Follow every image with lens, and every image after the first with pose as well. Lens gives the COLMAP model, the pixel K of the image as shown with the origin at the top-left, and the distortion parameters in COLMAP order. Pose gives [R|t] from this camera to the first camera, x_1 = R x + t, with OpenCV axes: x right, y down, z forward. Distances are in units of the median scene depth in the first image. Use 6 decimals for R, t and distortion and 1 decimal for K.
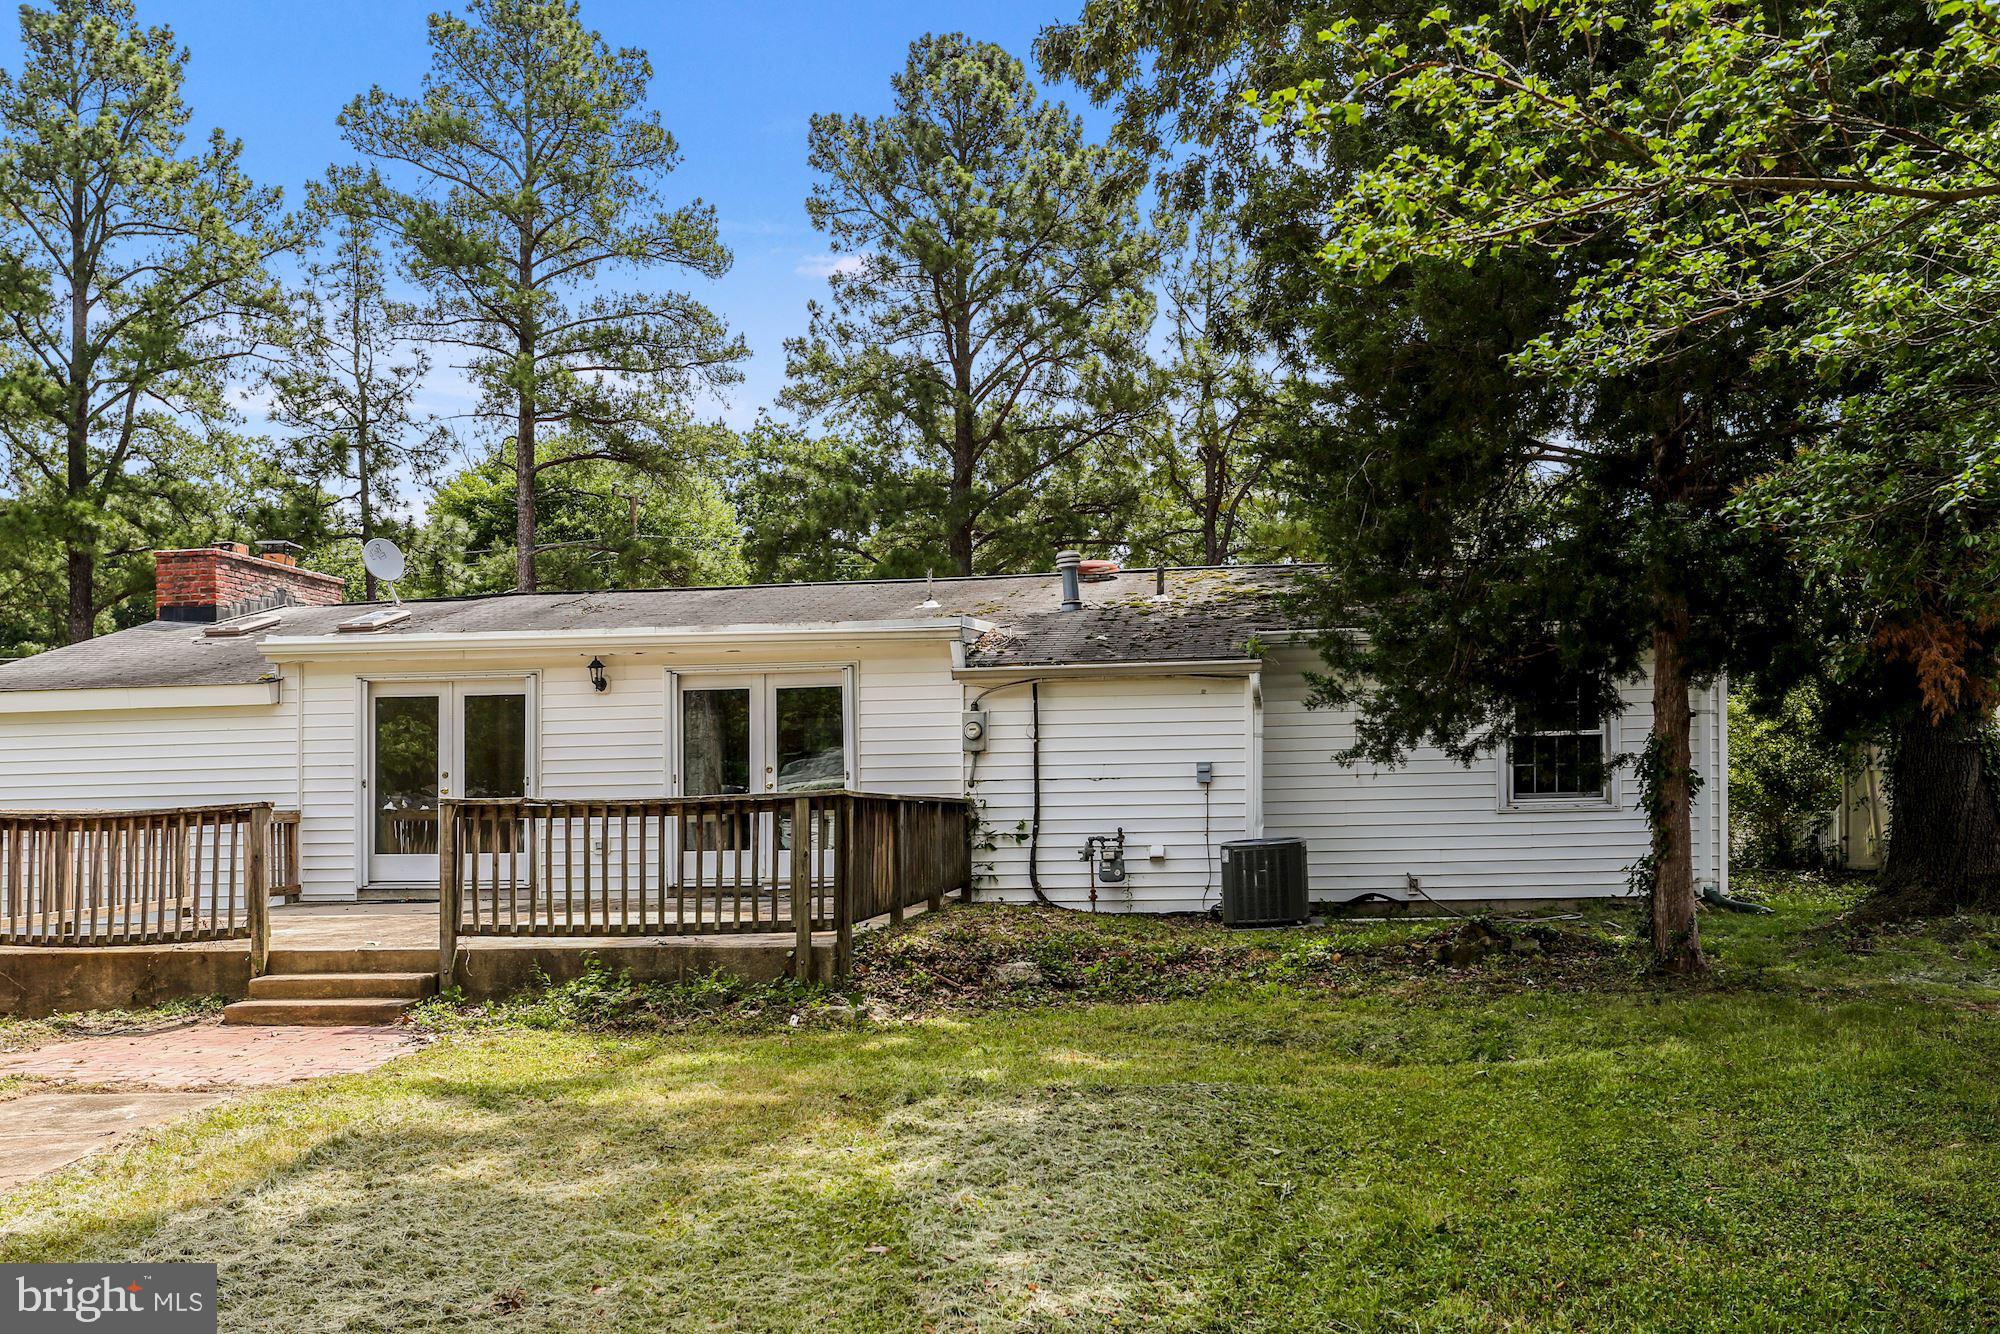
lens RADIAL K [[1974.1, 0, 998.3], [0, 1974.1, 666.5], [0, 0, 1]] dist [-0.009125, -0.021931]
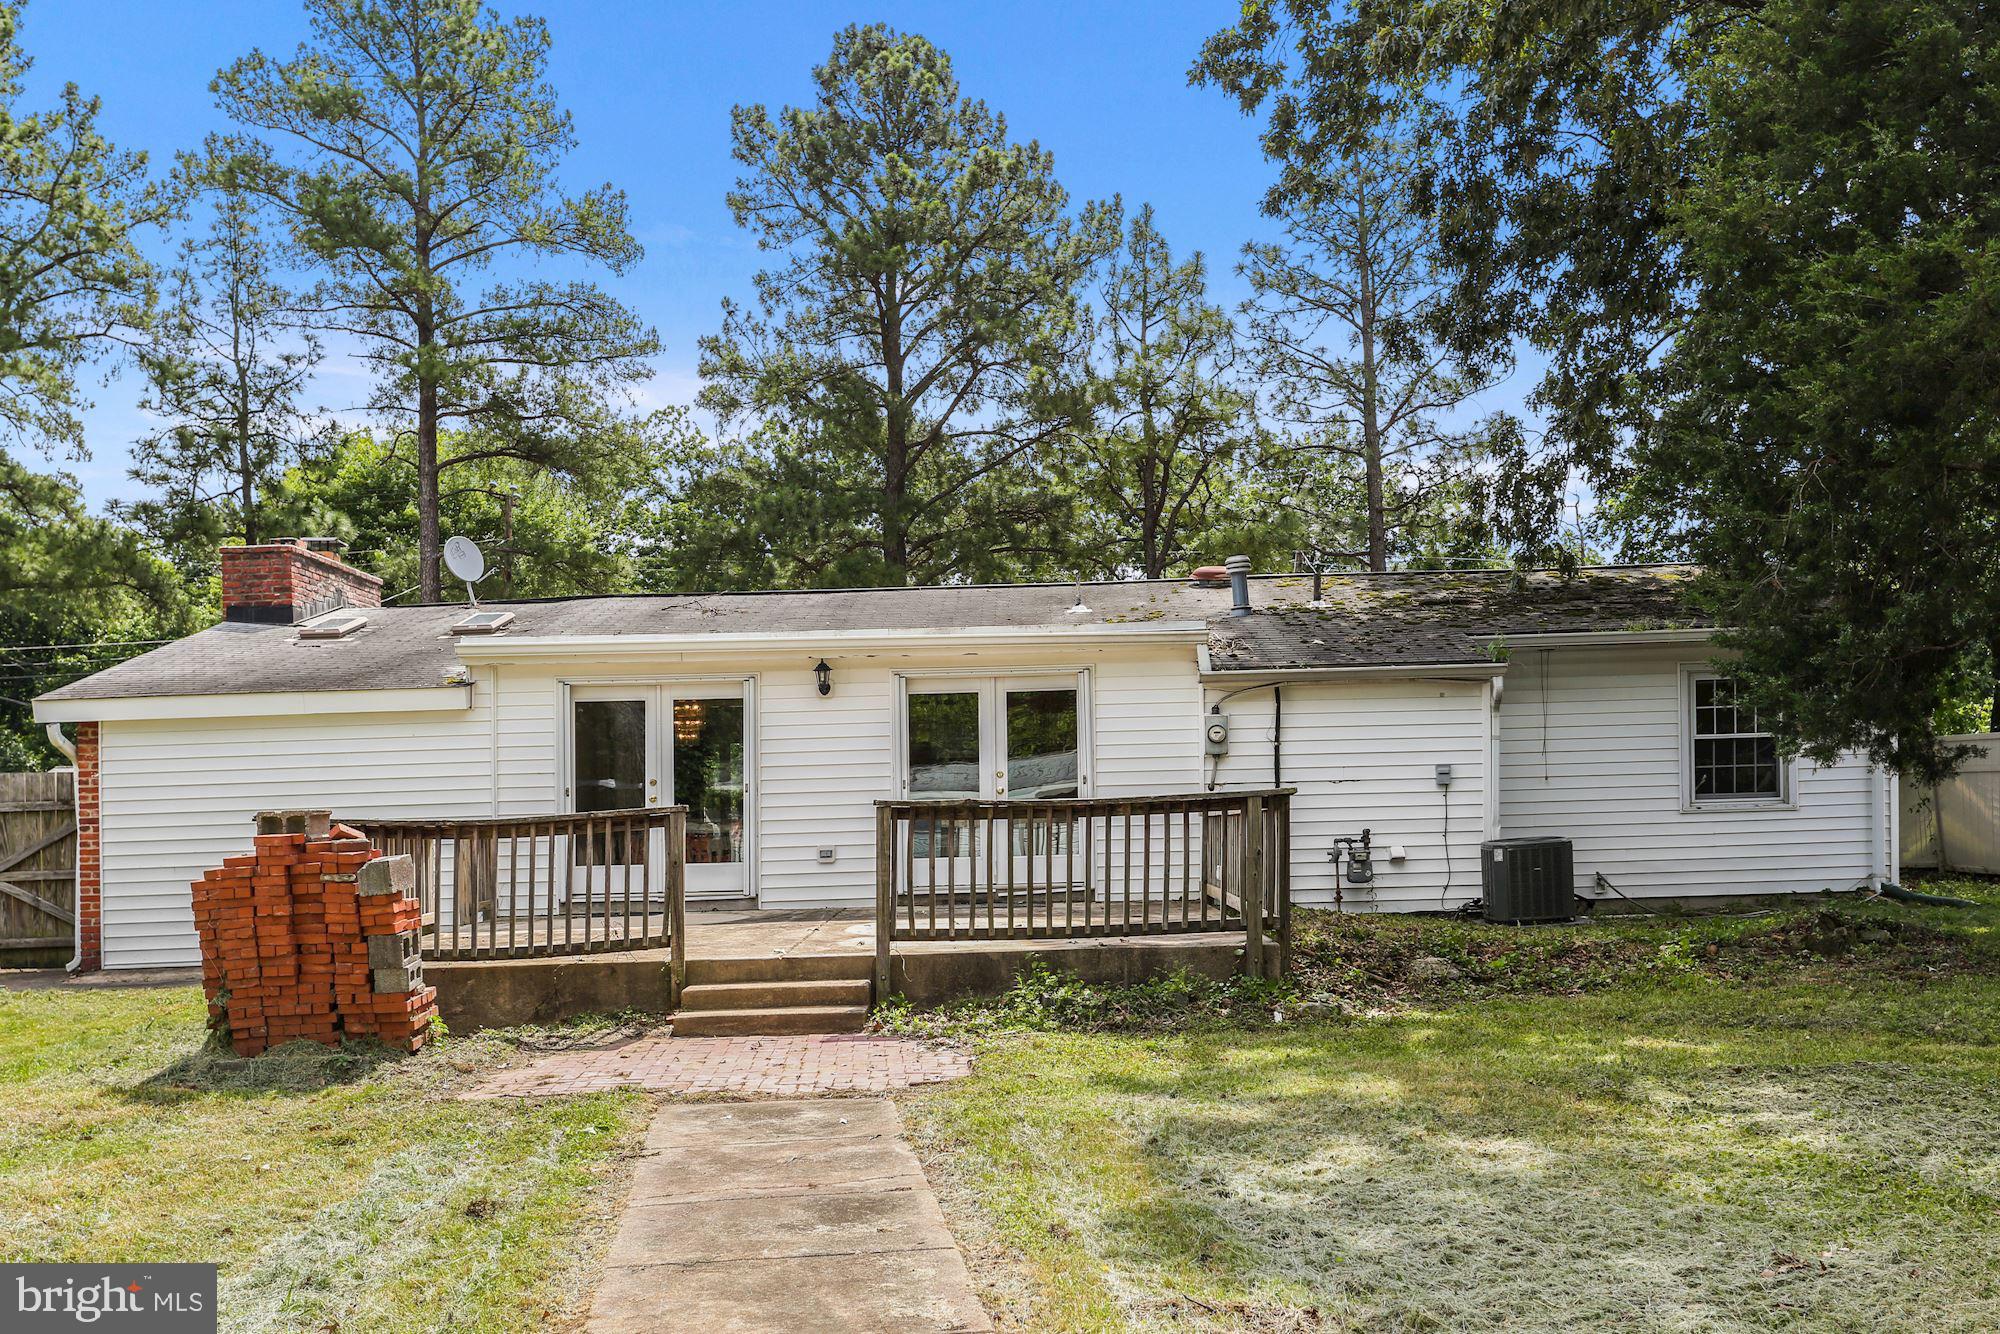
lens RADIAL K [[2010.6, 0, 1003.2], [0, 2010.6, 731.3], [0, 0, 1]] dist [0.020798, 0.025919]
pose [[0.990367, -0.002608, 0.138443, -0.177212], [-0.000936, 0.999674, 0.025530, 0.003541], [-0.138465, -0.025413, 0.990041, 0.003580]]
